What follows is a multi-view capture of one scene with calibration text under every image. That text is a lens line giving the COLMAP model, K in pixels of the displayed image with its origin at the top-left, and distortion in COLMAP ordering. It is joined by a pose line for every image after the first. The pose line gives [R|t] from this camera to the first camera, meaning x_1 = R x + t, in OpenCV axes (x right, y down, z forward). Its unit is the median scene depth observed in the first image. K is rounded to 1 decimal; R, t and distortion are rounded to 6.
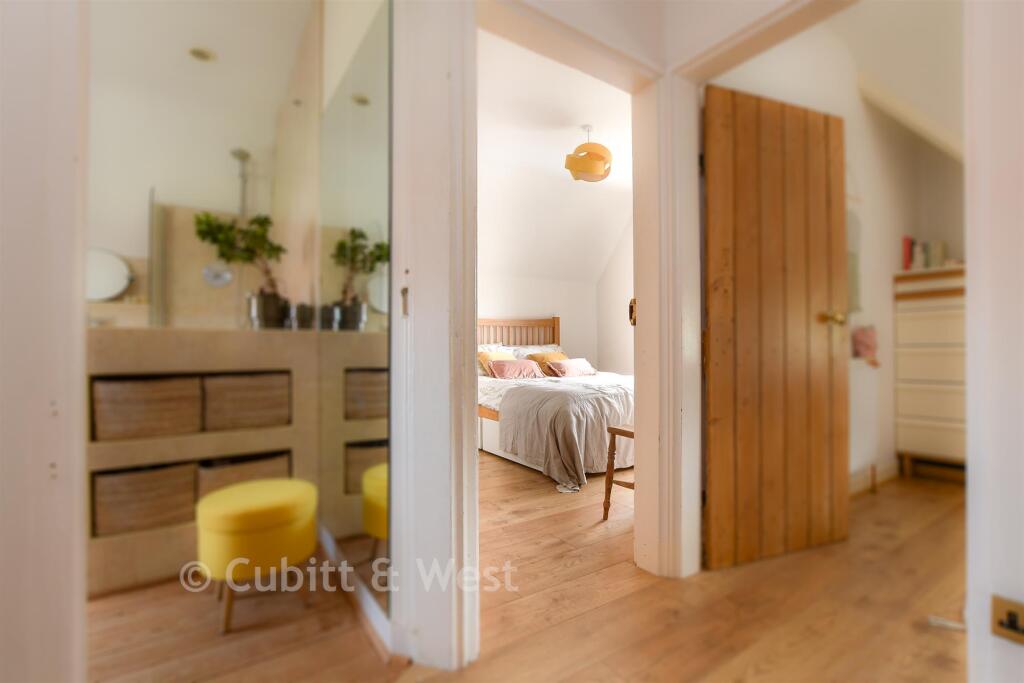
lens RADIAL K [[455.7, 0, 512.0], [0, 455.7, 341.5], [0, 0, 1]] dist [-0.022030, 0.000340]
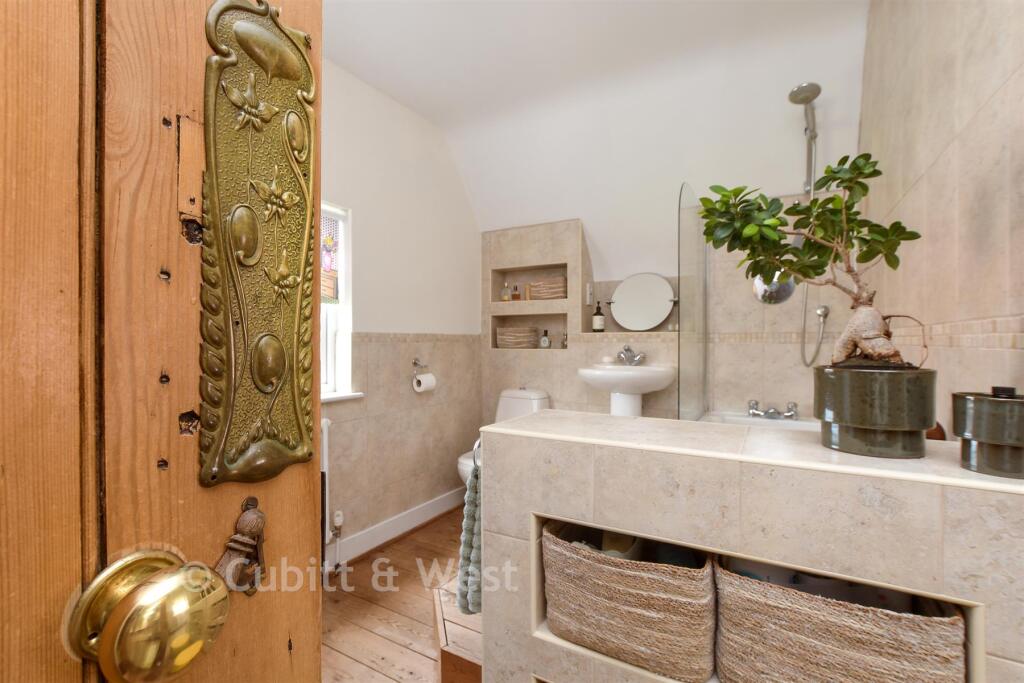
lens RADIAL K [[455.7, 0, 512.0], [0, 455.7, 341.5], [0, 0, 1]] dist [-0.022030, 0.000340]
pose [[0.454793, -0.006840, -0.890571, -0.350791], [0.010496, 0.999942, -0.002320, -0.123612], [0.890535, -0.008292, 0.454839, 0.572498]]
